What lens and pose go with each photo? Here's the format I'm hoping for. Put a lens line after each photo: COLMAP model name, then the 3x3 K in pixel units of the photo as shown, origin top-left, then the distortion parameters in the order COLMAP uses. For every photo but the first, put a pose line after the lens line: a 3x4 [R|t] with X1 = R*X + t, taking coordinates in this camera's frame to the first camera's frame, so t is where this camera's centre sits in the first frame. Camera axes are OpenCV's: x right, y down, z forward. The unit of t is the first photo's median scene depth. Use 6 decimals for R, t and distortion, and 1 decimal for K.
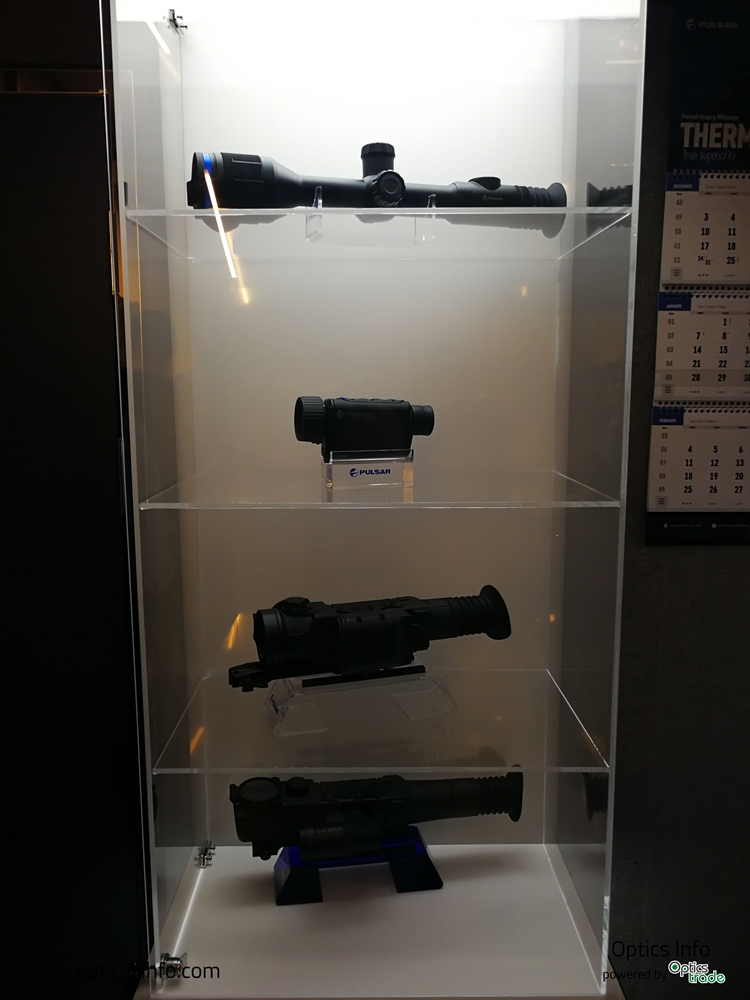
lens RADIAL K [[799.2, 0, 375.0], [0, 799.2, 500.0], [0, 0, 1]] dist [-0.006993, -0.009921]
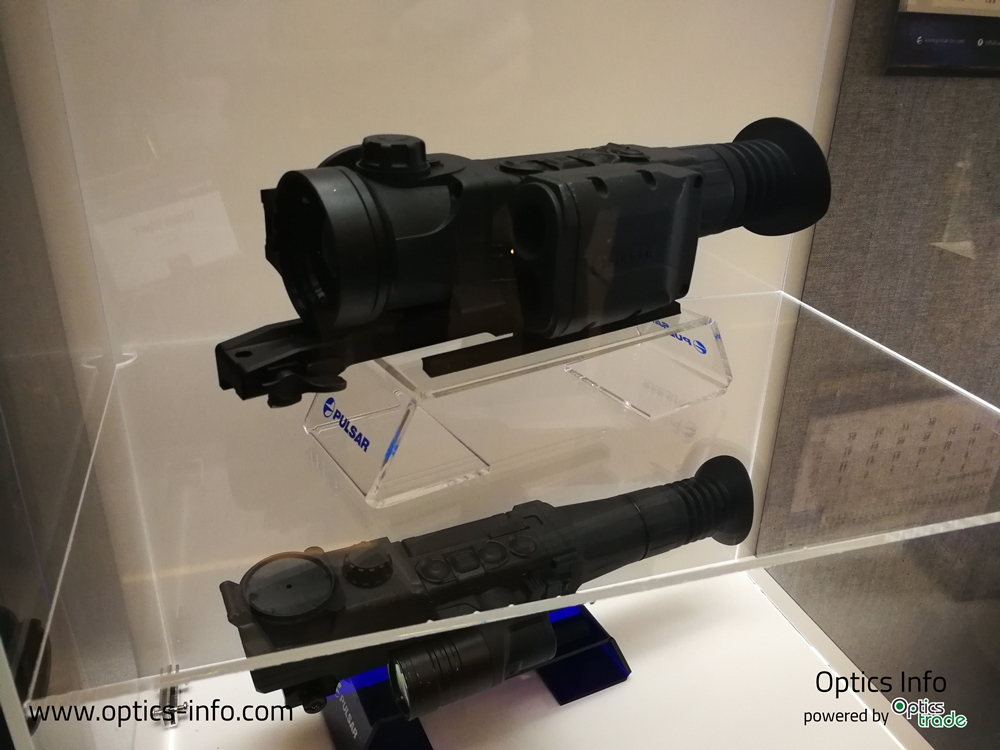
lens RADIAL K [[799.2, 0, 500.0], [0, 799.2, 375.0], [0, 0, 1]] dist [-0.006993, -0.009921]
pose [[0.954337, -0.098806, 0.281919, -0.161730], [0.011091, 0.954787, 0.297084, 0.118337], [-0.298527, -0.280392, 0.912284, 0.629108]]
